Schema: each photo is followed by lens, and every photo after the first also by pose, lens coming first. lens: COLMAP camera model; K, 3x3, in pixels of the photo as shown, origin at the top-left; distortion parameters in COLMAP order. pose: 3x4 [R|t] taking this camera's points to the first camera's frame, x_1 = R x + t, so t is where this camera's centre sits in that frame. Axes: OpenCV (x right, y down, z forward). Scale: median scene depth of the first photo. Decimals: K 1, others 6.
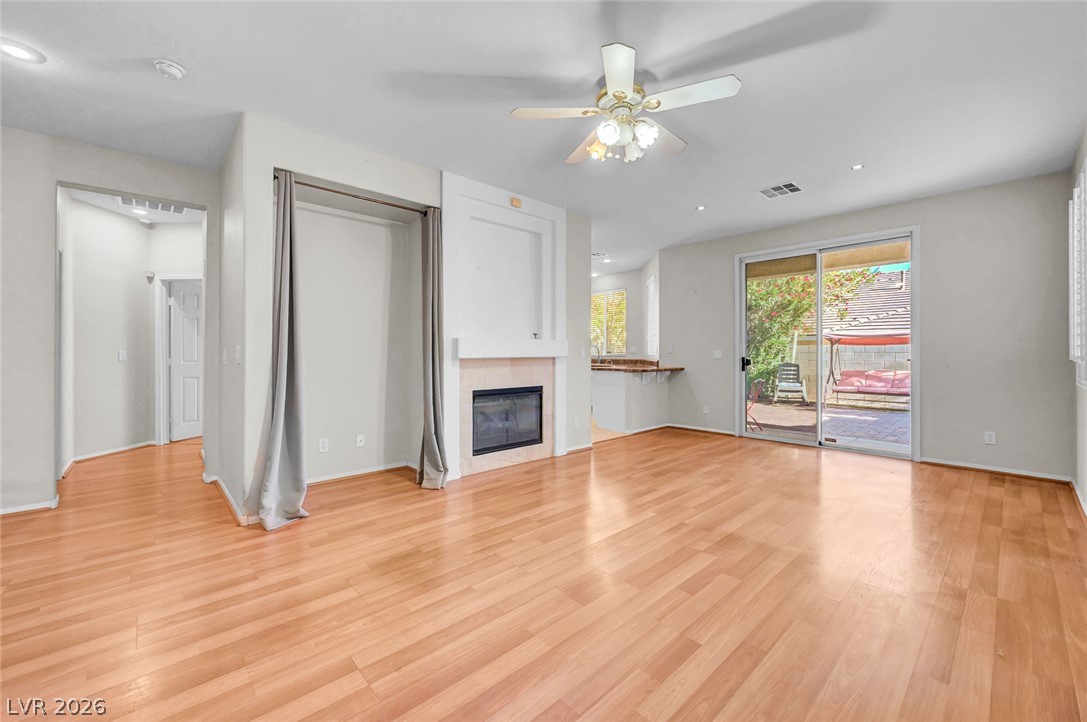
lens RADIAL K [[435.7, 0, 543.7], [0, 435.7, 350.3], [0, 0, 1]] dist [0.004738, 0.000163]
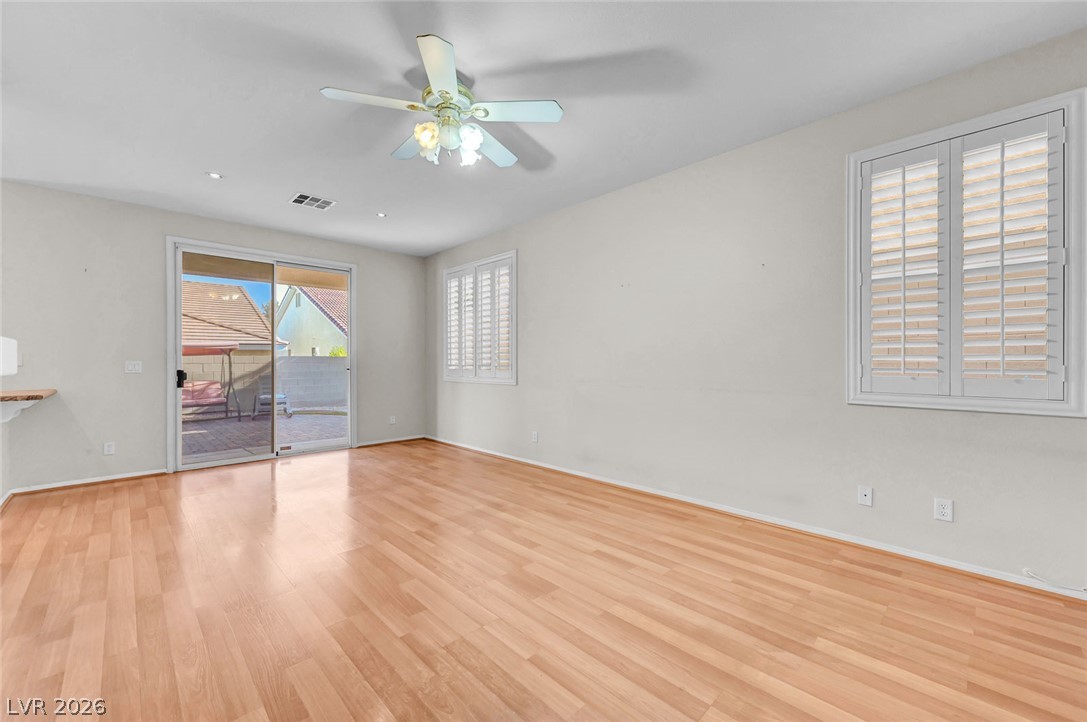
lens RADIAL K [[435.7, 0, 551.7], [0, 435.7, 362.3], [0, 0, 1]] dist [0.004738, 0.000163]
pose [[-0.039014, -0.002057, 0.999237, -0.452750], [-0.001603, 0.999997, 0.001996, -0.001367], [-0.999237, -0.001524, -0.039017, 0.463342]]
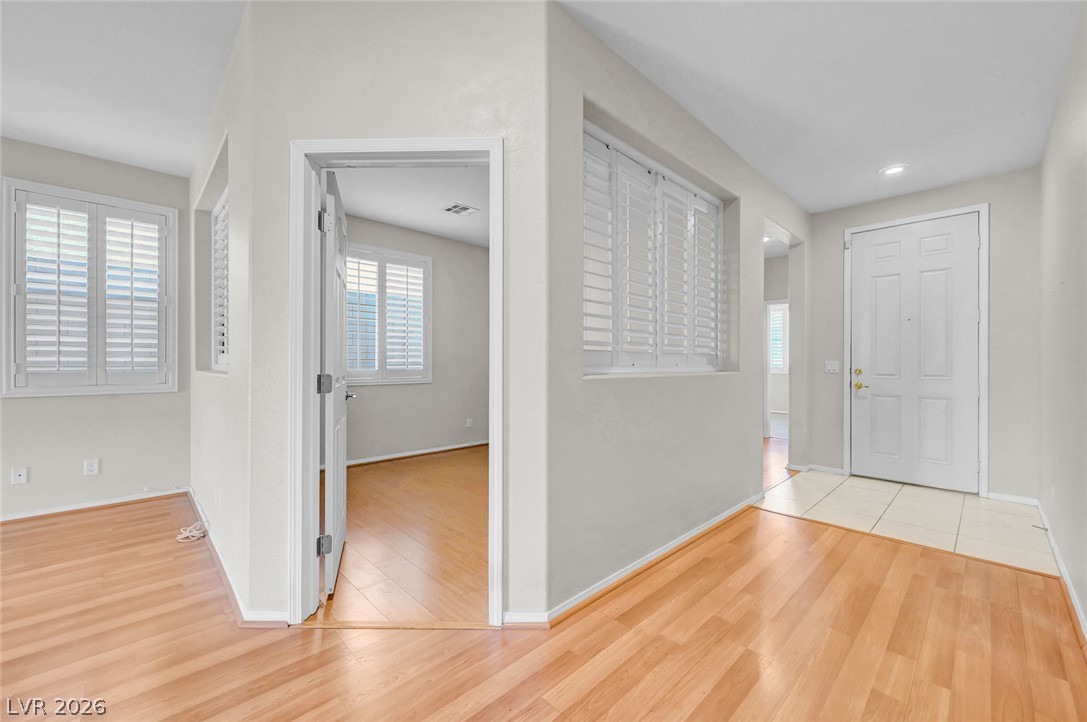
lens RADIAL K [[435.7, 0, 543.3], [0, 435.7, 362.8], [0, 0, 1]] dist [0.004738, 0.000163]
pose [[-0.999931, -0.000622, -0.011720, -0.682553], [-0.000598, 0.999998, -0.002069, 0.001957], [0.011721, -0.002062, -0.999929, 0.703475]]
